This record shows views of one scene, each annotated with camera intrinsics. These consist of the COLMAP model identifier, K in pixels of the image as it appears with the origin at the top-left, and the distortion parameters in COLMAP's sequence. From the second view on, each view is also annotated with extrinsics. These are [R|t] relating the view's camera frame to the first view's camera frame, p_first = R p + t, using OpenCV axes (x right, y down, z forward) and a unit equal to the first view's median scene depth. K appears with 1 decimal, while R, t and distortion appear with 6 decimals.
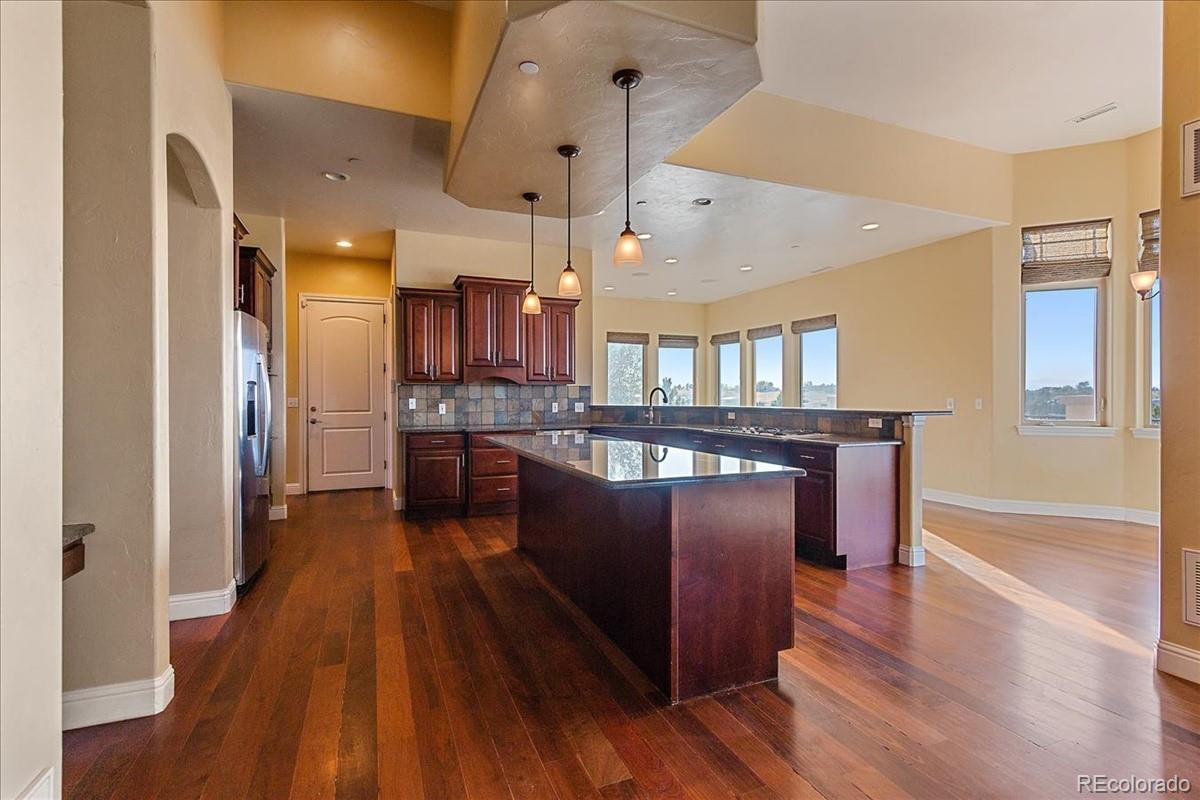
lens RADIAL K [[544.9, 0, 587.1], [0, 544.9, 396.3], [0, 0, 1]] dist [0.004986, -0.001311]
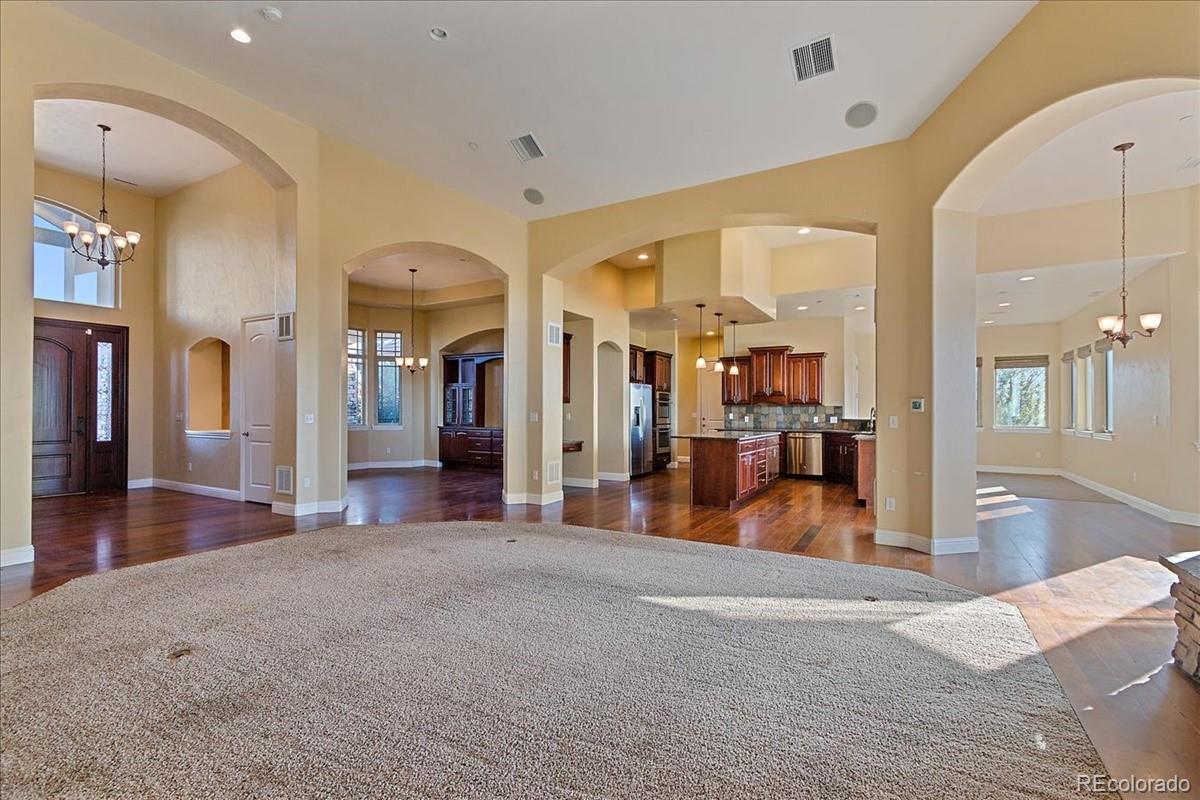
lens RADIAL K [[544.9, 0, 588.9], [0, 544.9, 406.6], [0, 0, 1]] dist [0.004986, -0.001311]
pose [[0.614579, -0.005096, -0.788839, 0.869081], [-0.004819, 0.999936, -0.010215, 0.001828], [0.788841, 0.010080, 0.614515, -0.553438]]
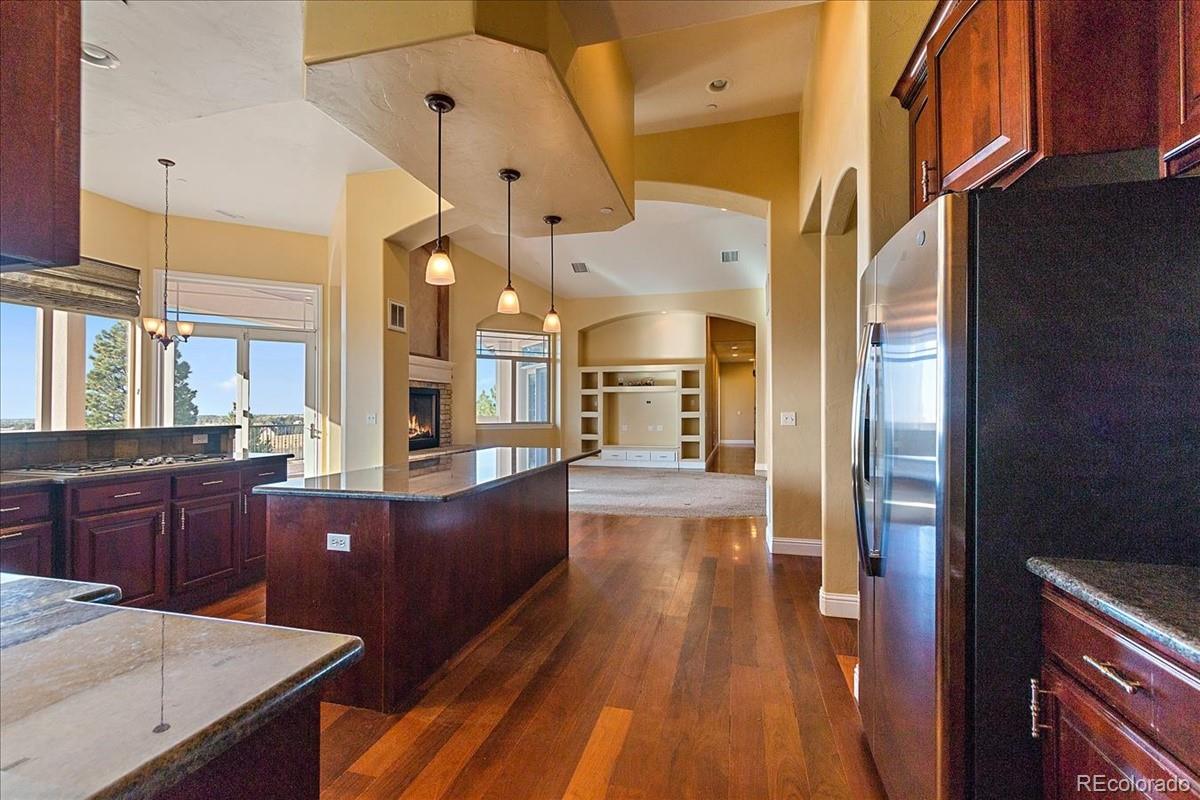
lens RADIAL K [[544.9, 0, 602.5], [0, 544.9, 404.3], [0, 0, 1]] dist [0.004986, -0.001311]
pose [[-0.815180, 0.002082, 0.579204, -0.451933], [-0.002939, 0.999966, -0.007730, -0.005661], [-0.579200, -0.008004, -0.815146, 1.011132]]
